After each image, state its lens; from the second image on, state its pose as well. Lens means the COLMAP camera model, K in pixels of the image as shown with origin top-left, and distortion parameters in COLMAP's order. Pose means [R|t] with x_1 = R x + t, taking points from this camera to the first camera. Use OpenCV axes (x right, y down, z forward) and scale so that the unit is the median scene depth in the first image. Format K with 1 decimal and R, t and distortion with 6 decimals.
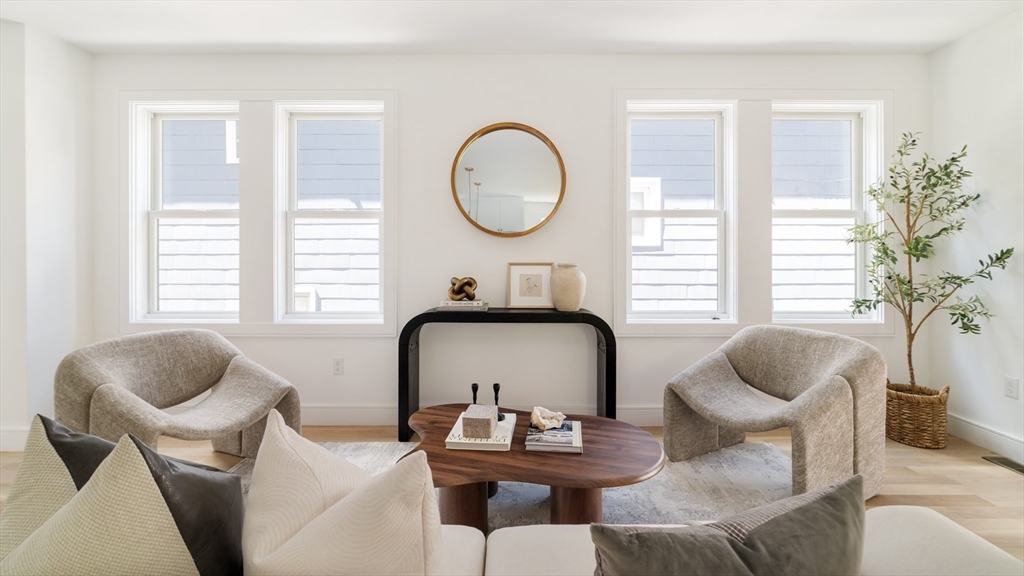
lens RADIAL K [[467.8, 0, 516.0], [0, 467.8, 258.1], [0, 0, 1]] dist [0.001455, 0.000184]
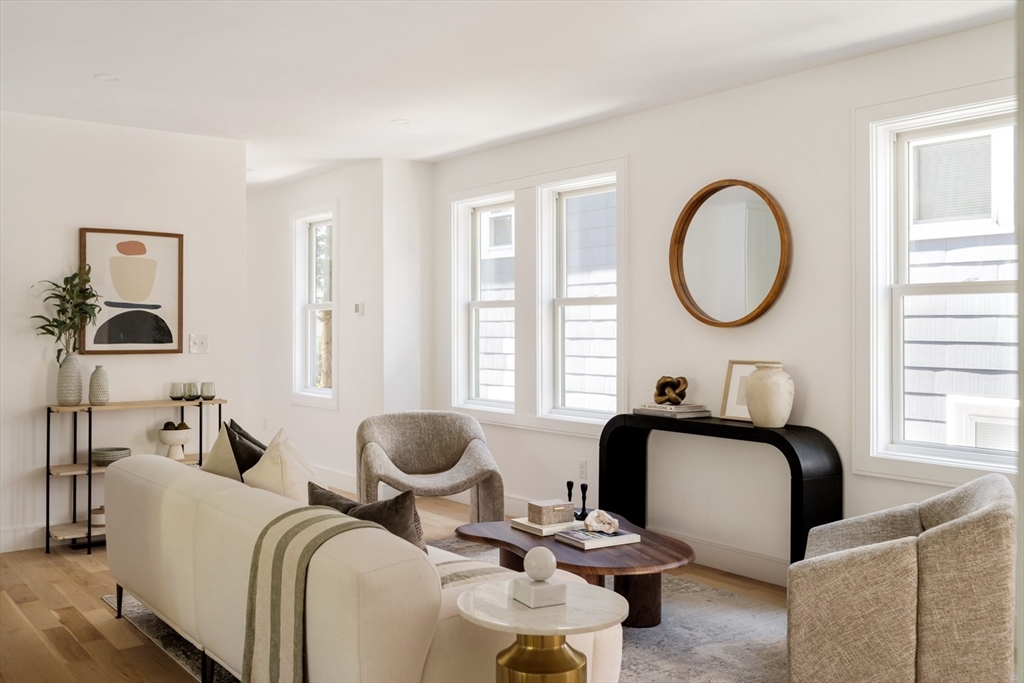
lens RADIAL K [[949.6, 0, 516.3], [0, 949.6, 316.3], [0, 0, 1]] dist [0.004956, 0.000000]
pose [[0.619699, -0.008947, -0.784788, 1.024563], [-0.008860, 0.999792, -0.018395, -0.031206], [0.784789, 0.018352, 0.619491, -0.250173]]
